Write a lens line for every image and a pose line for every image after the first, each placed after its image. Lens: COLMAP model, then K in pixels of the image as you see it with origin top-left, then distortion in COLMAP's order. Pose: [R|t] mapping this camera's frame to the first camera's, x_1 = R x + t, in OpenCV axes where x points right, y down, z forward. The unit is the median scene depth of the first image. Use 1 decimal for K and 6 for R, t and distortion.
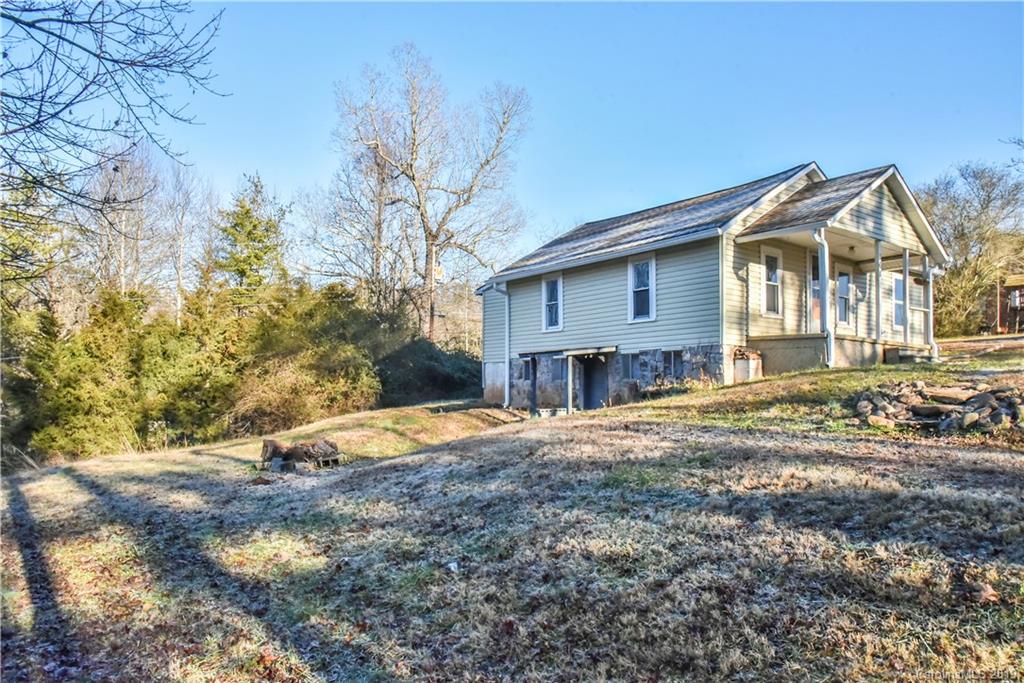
lens RADIAL K [[698.1, 0, 509.7], [0, 698.1, 349.4], [0, 0, 1]] dist [-0.060273, 0.007000]
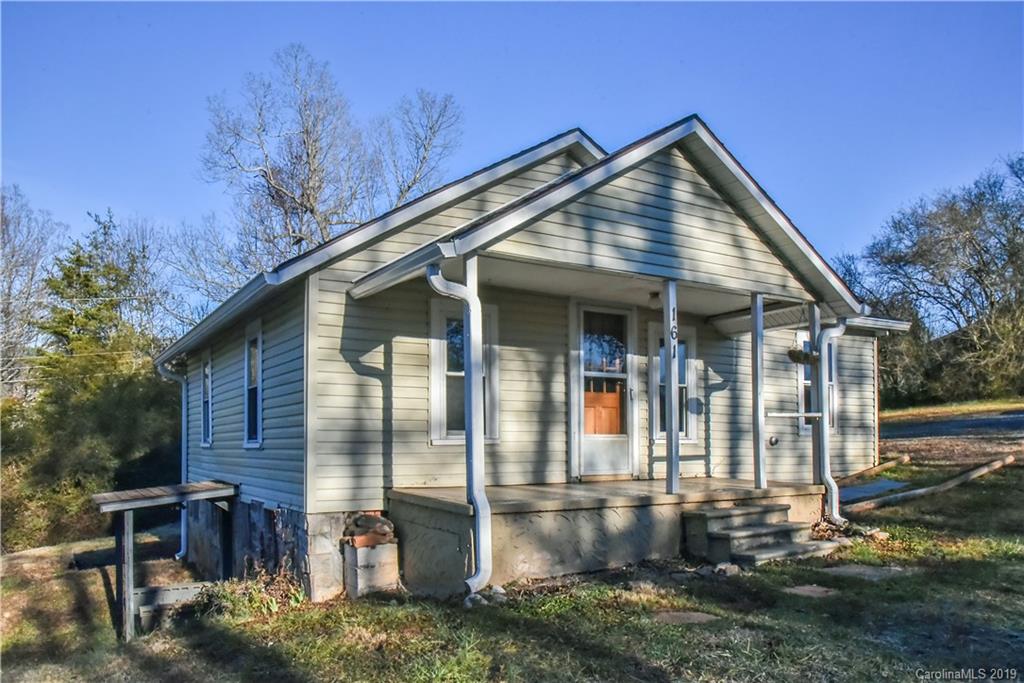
lens RADIAL K [[734.1, 0, 499.1], [0, 734.1, 387.8], [0, 0, 1]] dist [-0.031146, 0.004868]
pose [[0.996519, -0.019090, -0.081156, 0.410968], [0.018534, 0.999799, -0.007591, -0.074566], [0.081284, 0.006060, 0.996673, 0.438416]]
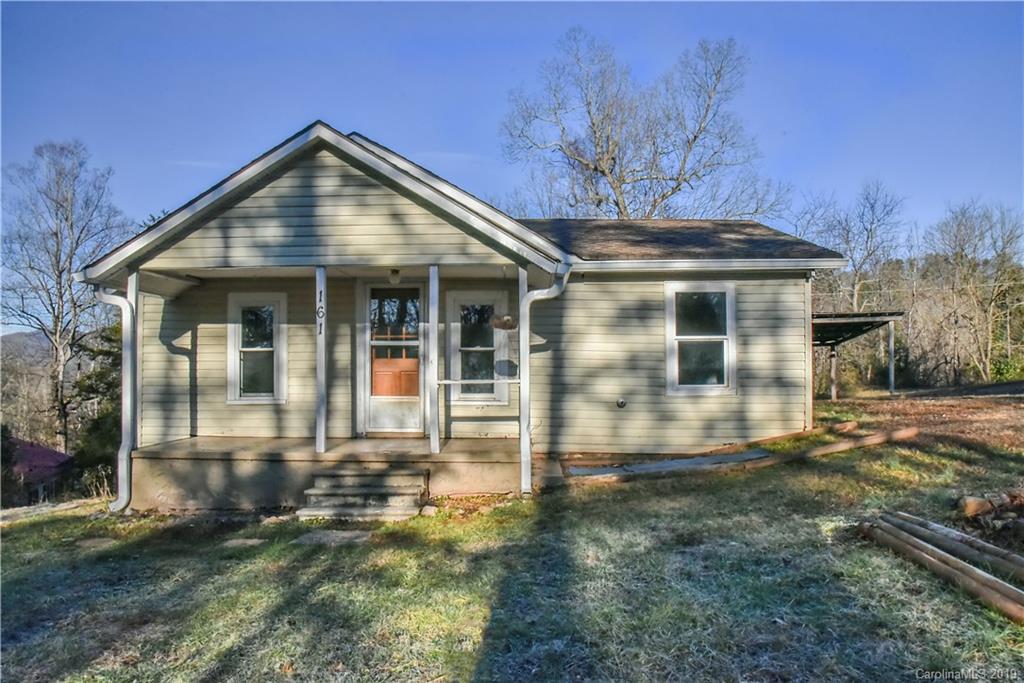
lens RADIAL K [[698.1, 0, 510.8], [0, 698.1, 347.8], [0, 0, 1]] dist [-0.060273, 0.007000]
pose [[0.791811, -0.038809, -0.609532, 0.880520], [0.050225, 0.998737, 0.001654, -0.078916], [0.608698, -0.031924, 0.792760, 0.586498]]
